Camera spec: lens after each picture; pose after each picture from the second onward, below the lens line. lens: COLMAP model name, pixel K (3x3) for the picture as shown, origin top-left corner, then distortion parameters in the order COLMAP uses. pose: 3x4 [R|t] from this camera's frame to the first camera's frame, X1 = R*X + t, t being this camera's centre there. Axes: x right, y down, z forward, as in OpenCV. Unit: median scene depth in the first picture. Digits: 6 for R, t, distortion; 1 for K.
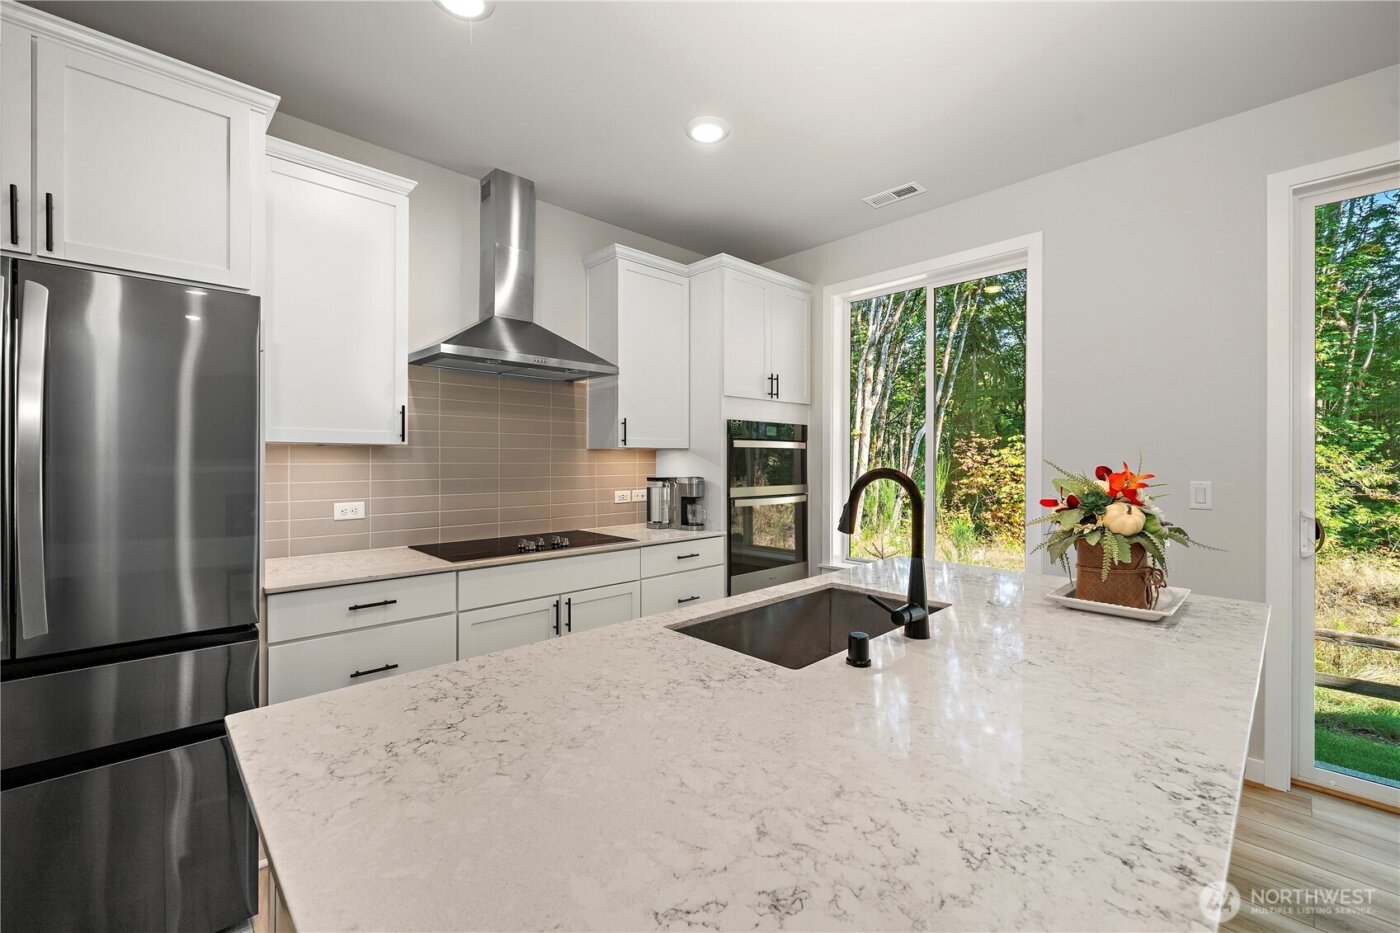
lens RADIAL K [[568.9, 0, 700.0], [0, 568.9, 466.5], [0, 0, 1]] dist [0.011393, -0.000170]
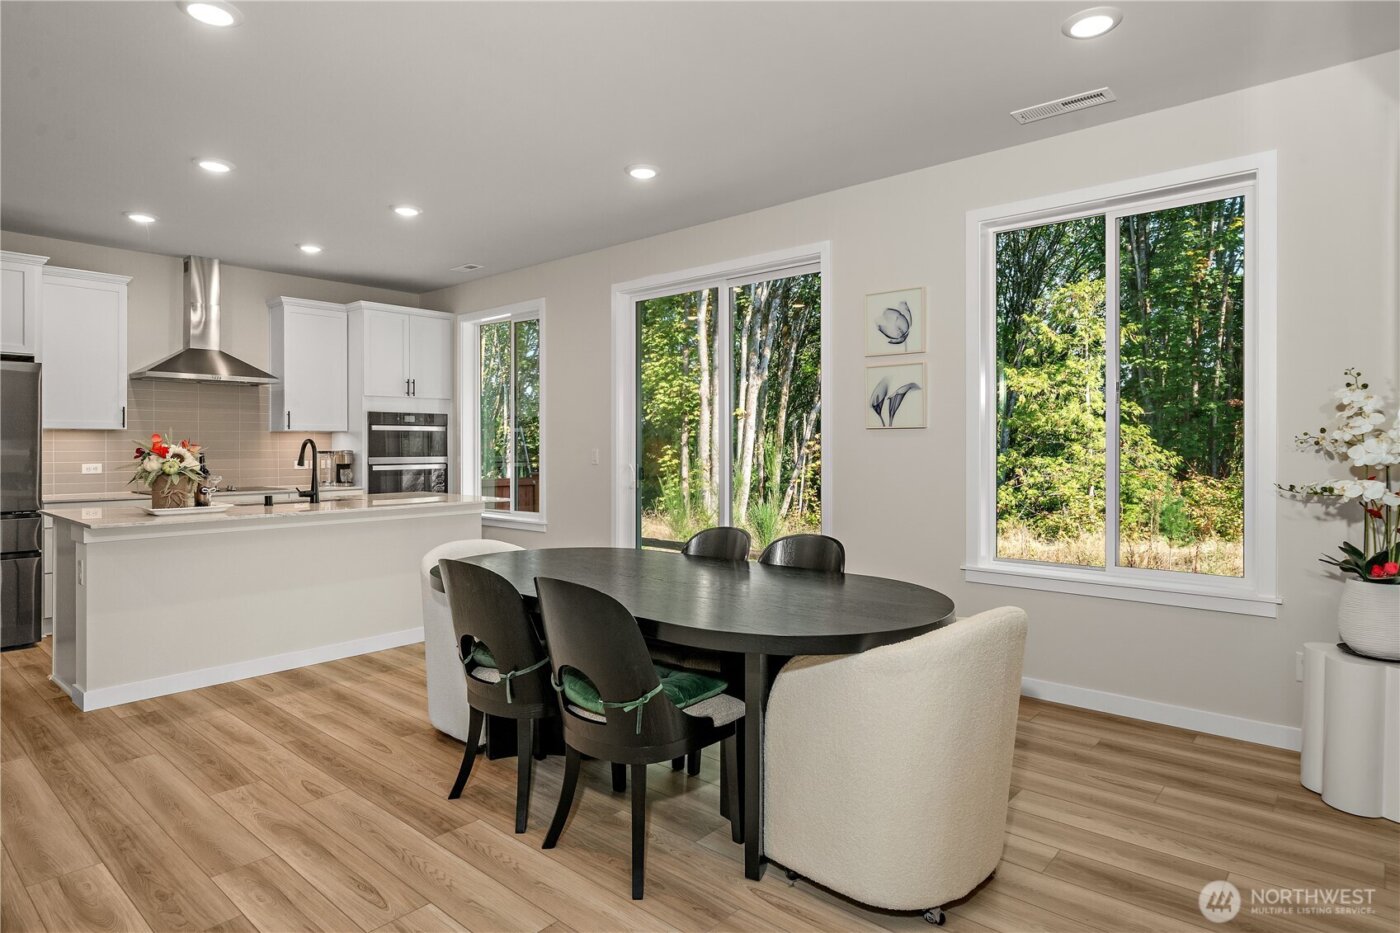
lens RADIAL K [[766.4, 0, 700.0], [0, 766.4, 466.5], [0, 0, 1]] dist [0.001505, 0.001793]
pose [[0.997889, -0.002185, 0.064913, 0.794736], [0.001108, 0.999861, 0.016618, 0.029056], [-0.064941, -0.016511, 0.997753, -1.071729]]
